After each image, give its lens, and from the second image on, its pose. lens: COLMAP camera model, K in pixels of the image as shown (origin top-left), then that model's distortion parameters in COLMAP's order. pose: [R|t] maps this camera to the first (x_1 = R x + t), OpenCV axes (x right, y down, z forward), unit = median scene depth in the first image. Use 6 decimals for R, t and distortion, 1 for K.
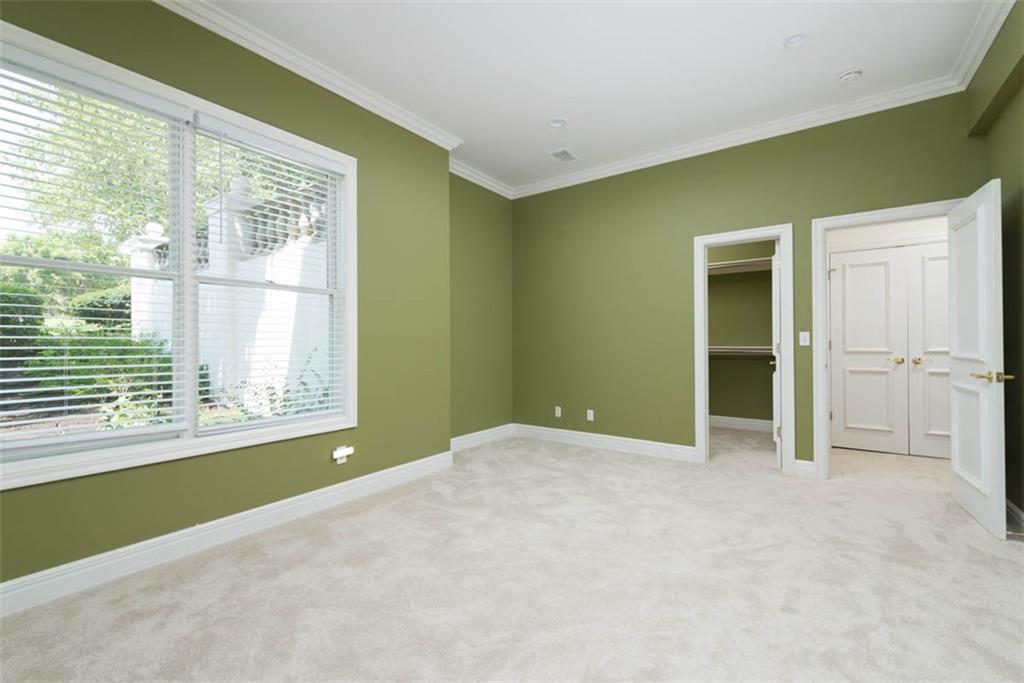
lens RADIAL K [[452.3, 0, 512.0], [0, 452.3, 341.5], [0, 0, 1]] dist [0.001610, 0.000181]
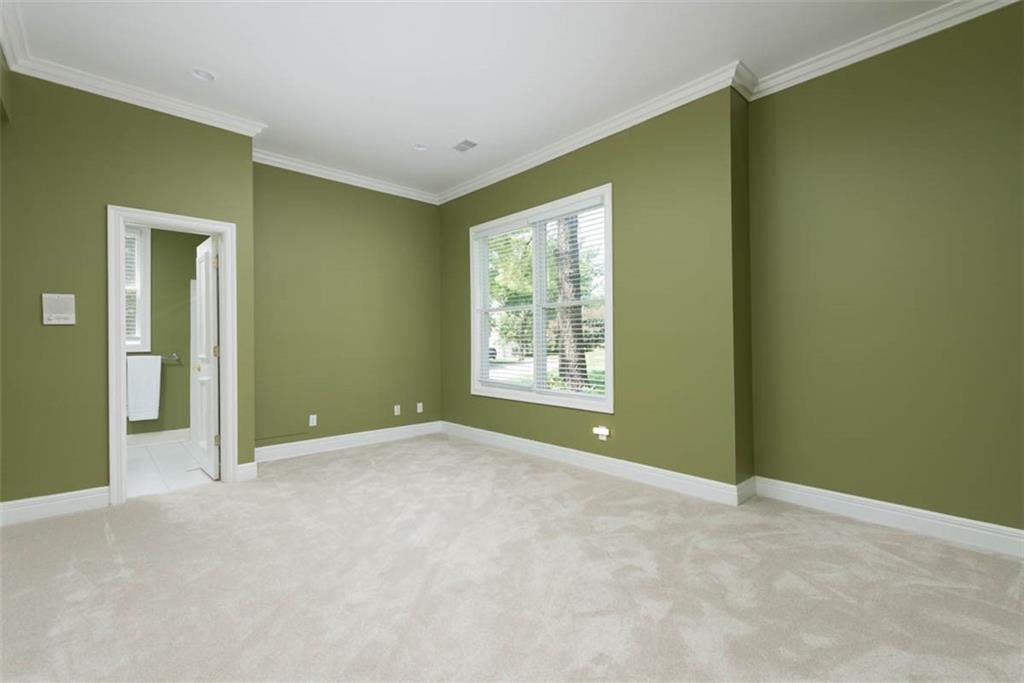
lens RADIAL K [[452.3, 0, 512.0], [0, 452.3, 341.5], [0, 0, 1]] dist [0.001610, 0.000181]
pose [[-0.225795, -0.002319, -0.974172, 0.838041], [0.003404, 0.999989, -0.003169, 0.006326], [0.974169, -0.004031, -0.225785, 1.003414]]
